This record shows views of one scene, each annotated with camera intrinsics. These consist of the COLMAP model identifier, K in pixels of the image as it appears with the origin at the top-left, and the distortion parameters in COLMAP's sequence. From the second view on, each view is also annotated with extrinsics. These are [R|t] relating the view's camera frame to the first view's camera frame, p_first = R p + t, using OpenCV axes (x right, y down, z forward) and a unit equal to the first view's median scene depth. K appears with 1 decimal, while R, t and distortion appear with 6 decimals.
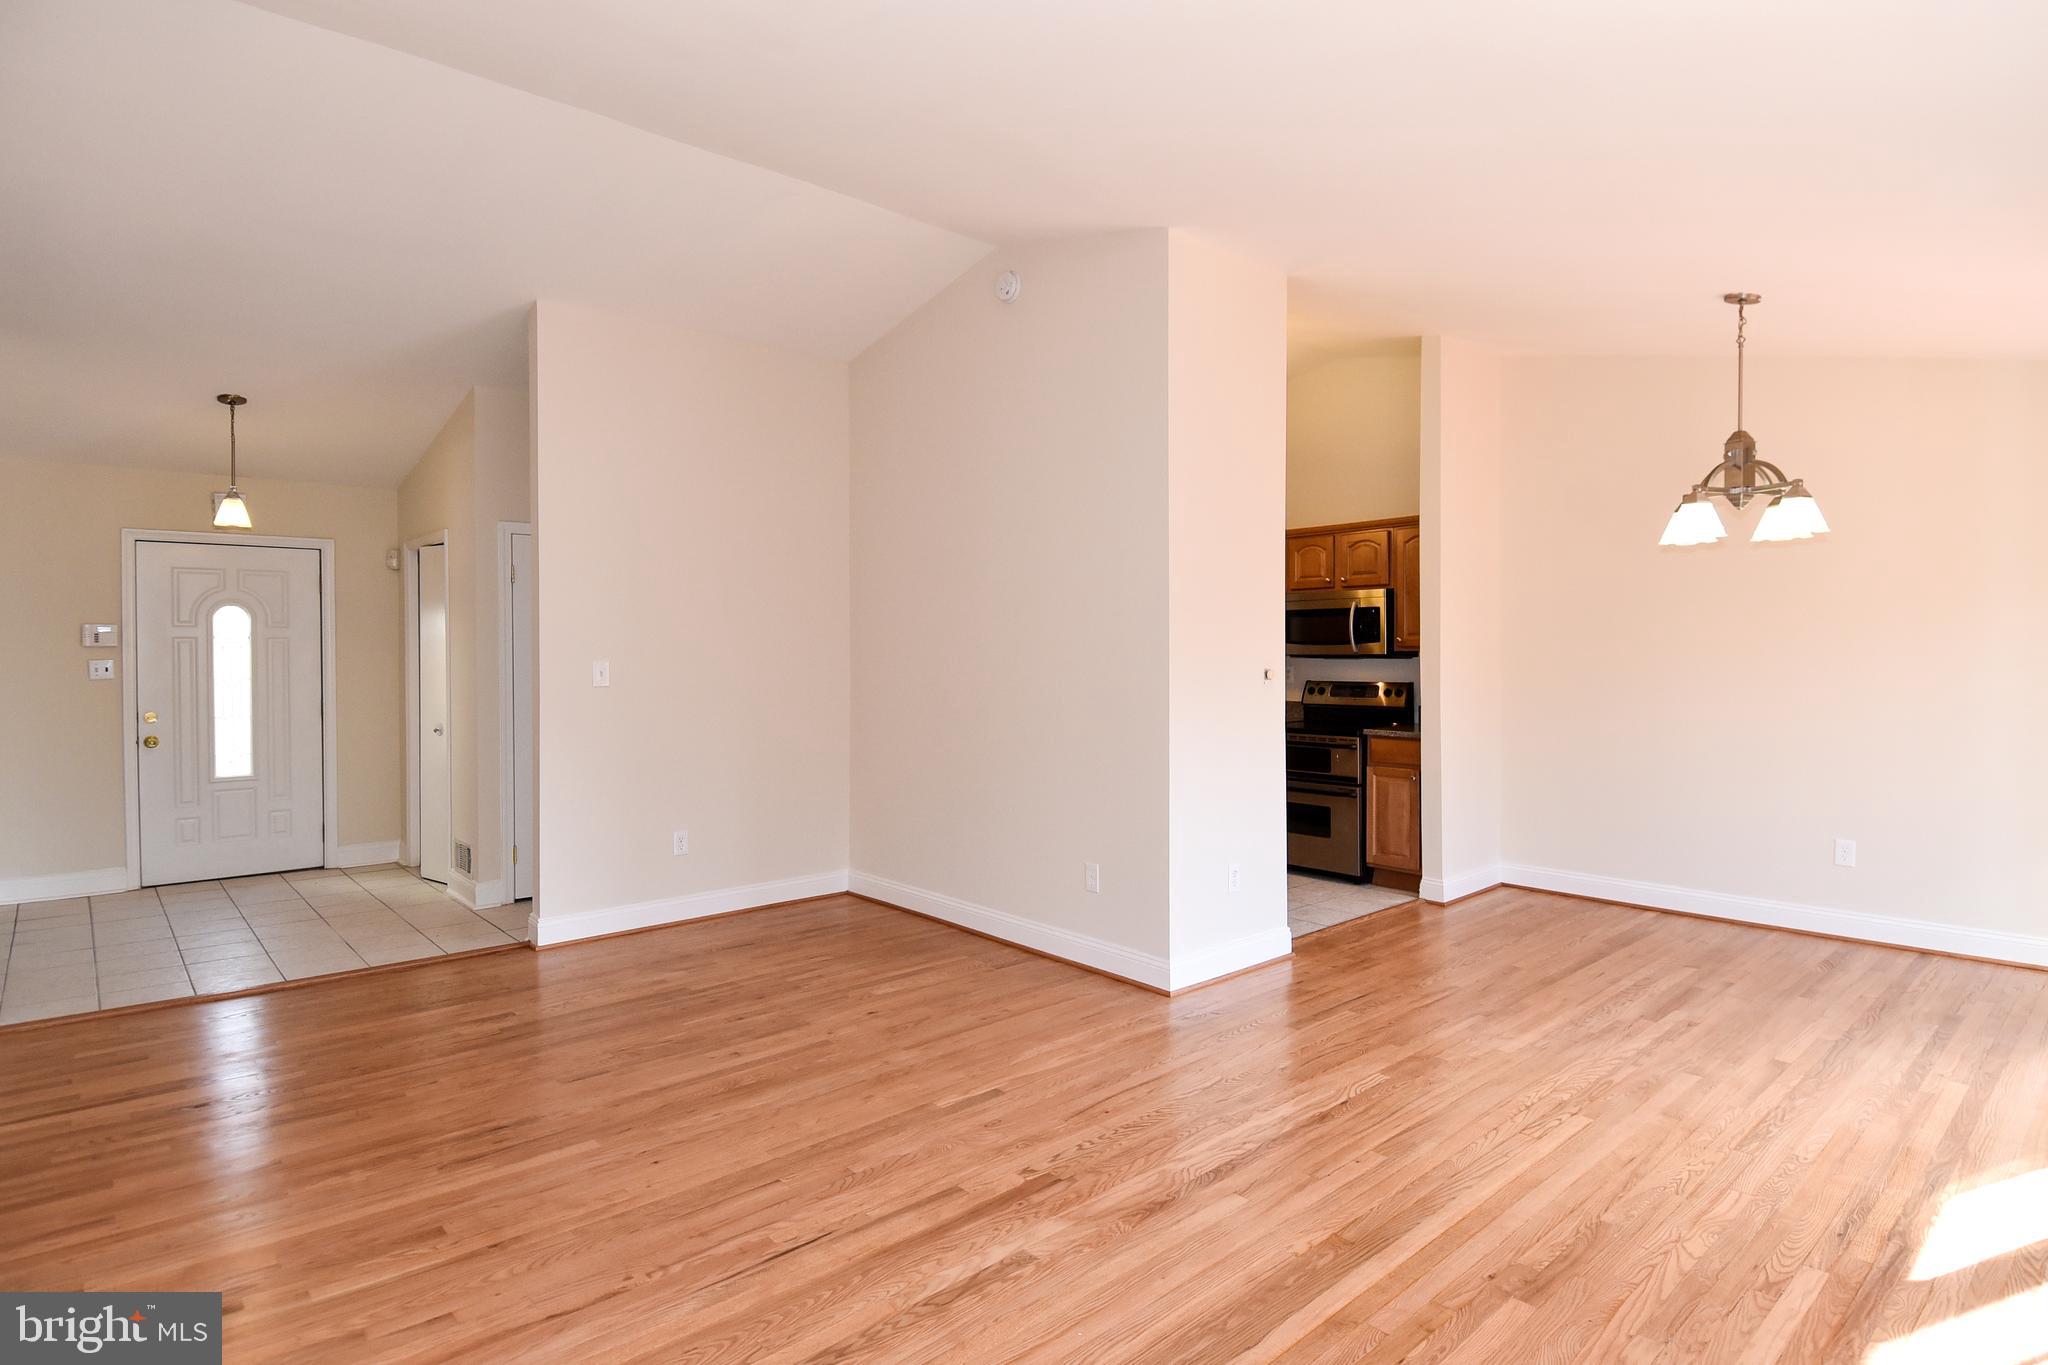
lens RADIAL K [[1067.7, 0, 1074.8], [0, 1067.7, 669.4], [0, 0, 1]] dist [0.026763, -0.029115]
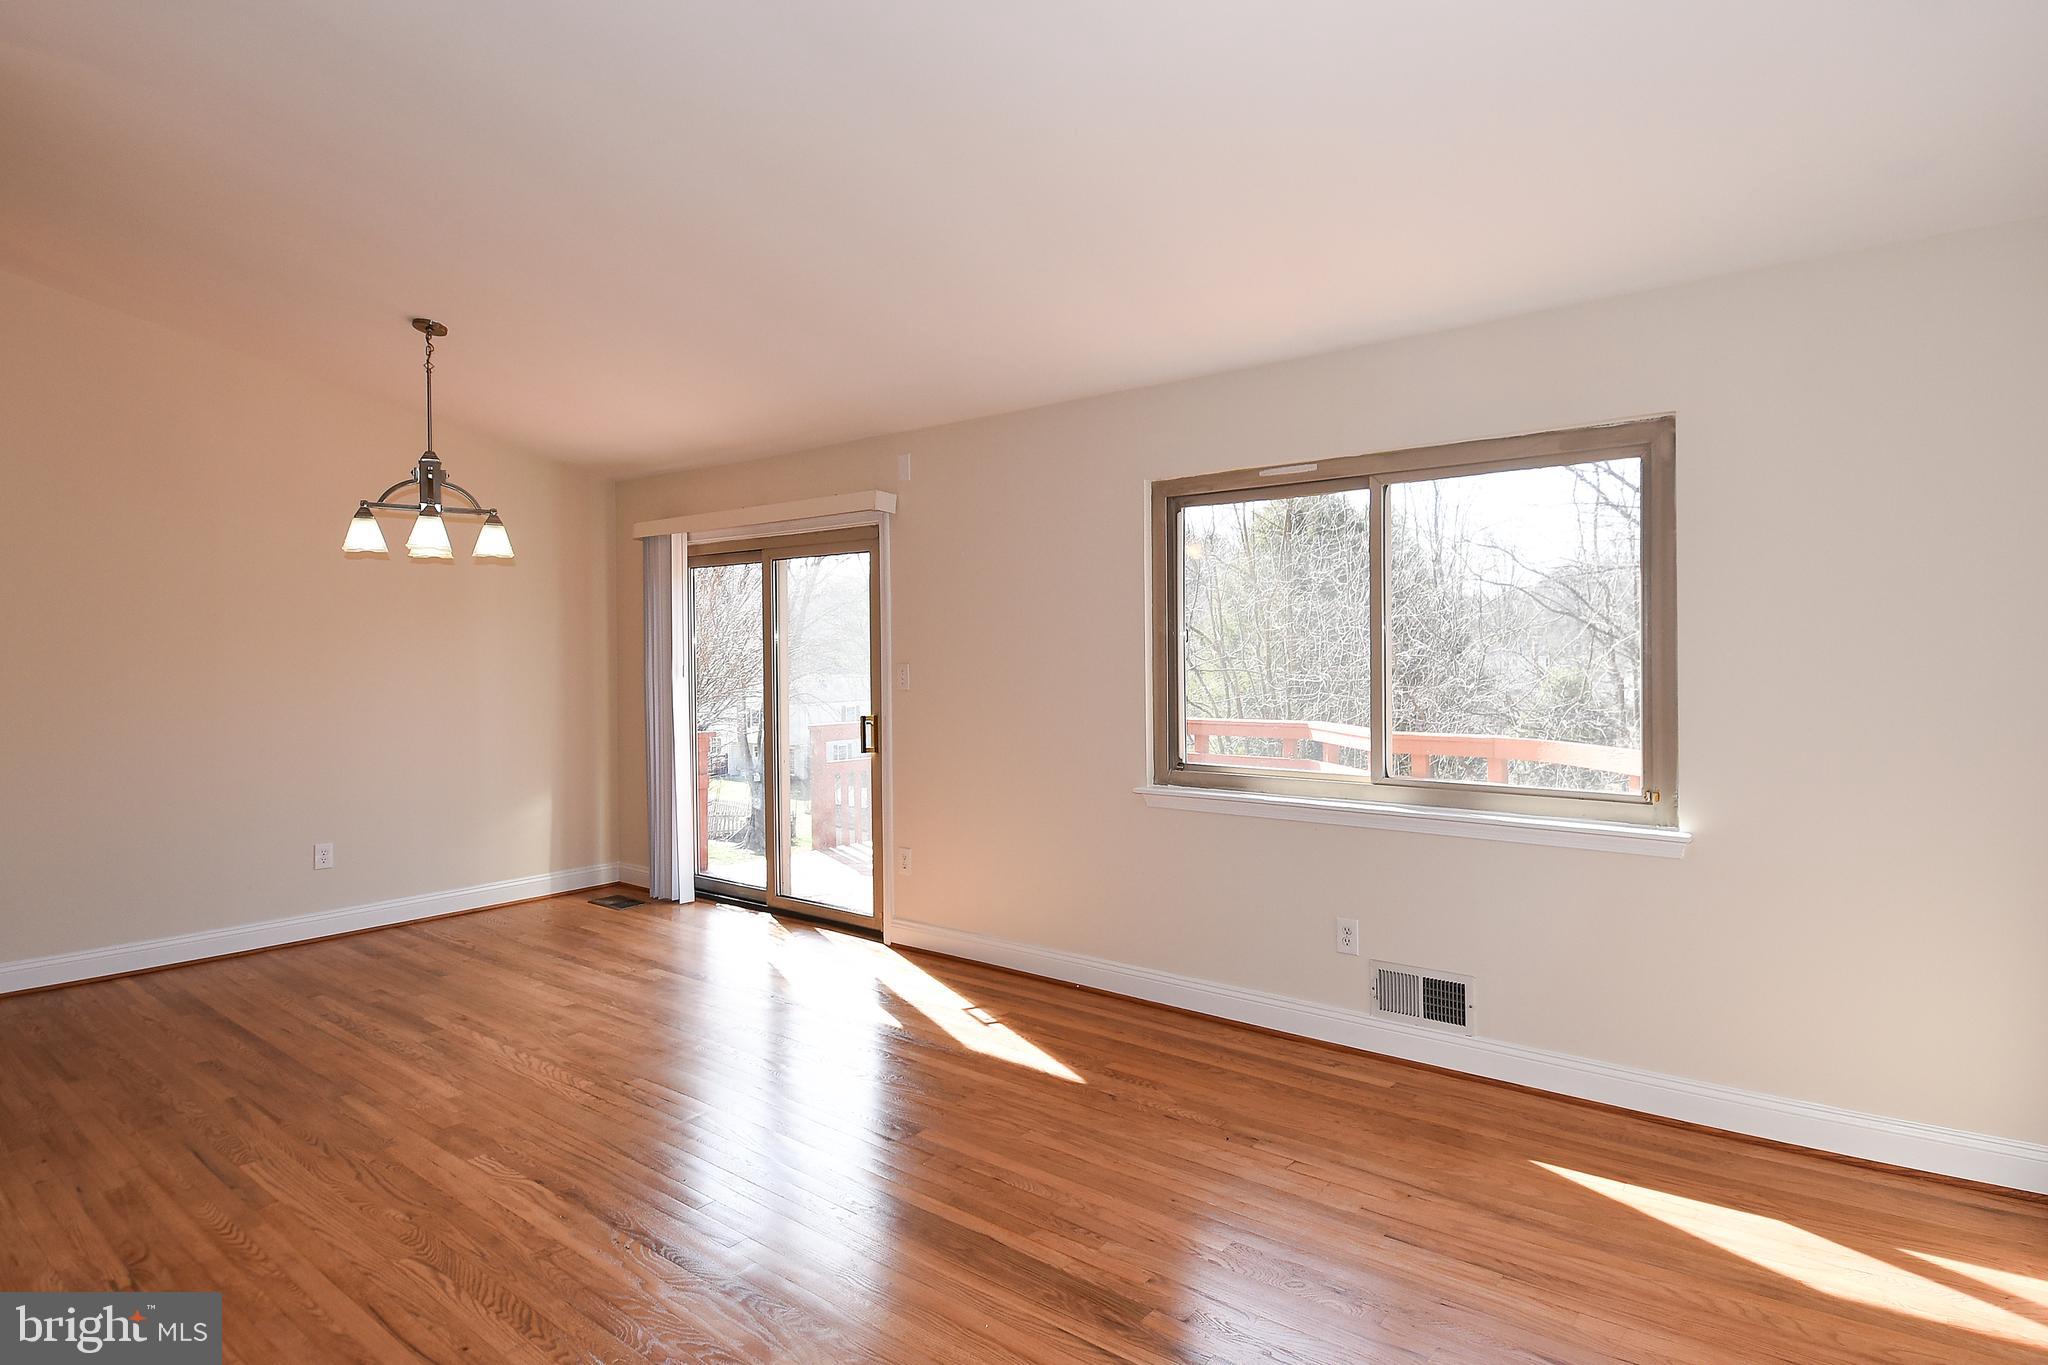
lens RADIAL K [[1067.7, 0, 1063.2], [0, 1067.7, 675.2], [0, 0, 1]] dist [0.026763, -0.029115]
pose [[-0.142652, -0.016464, 0.989636, -0.576229], [0.027062, 0.999423, 0.020527, -0.009043], [-0.989403, 0.029710, -0.142124, 0.604285]]
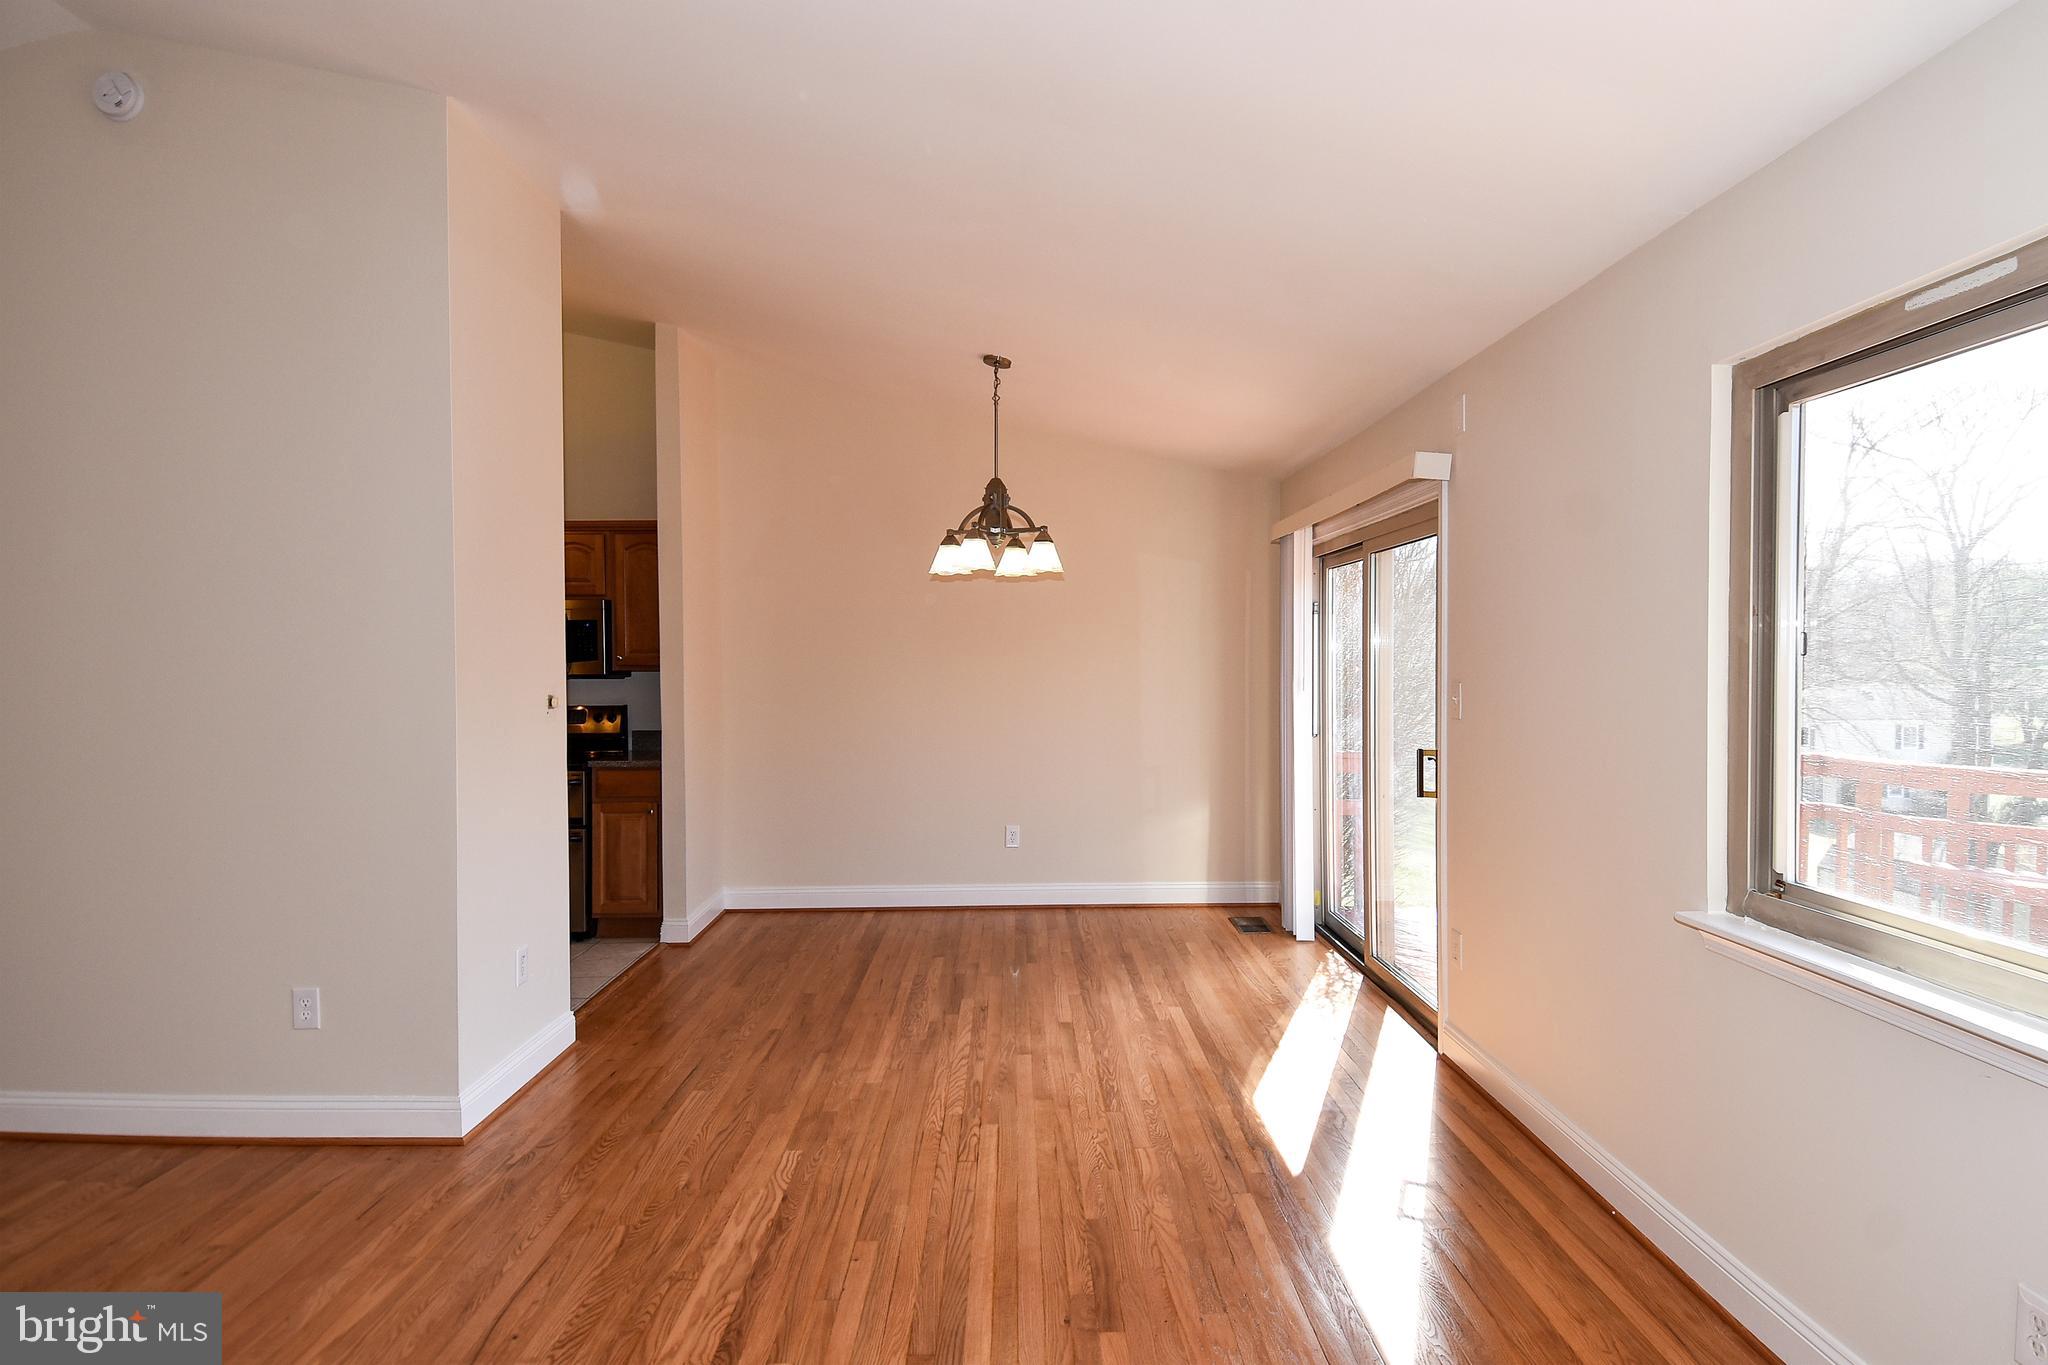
lens RADIAL K [[1067.7, 0, 1047.1], [0, 1067.7, 691.0], [0, 0, 1]] dist [0.026763, -0.029115]
pose [[0.666932, -0.018225, 0.744896, -0.213837], [0.013908, 0.999831, 0.012010, -0.010873], [-0.744989, 0.002350, 0.667073, 0.230004]]
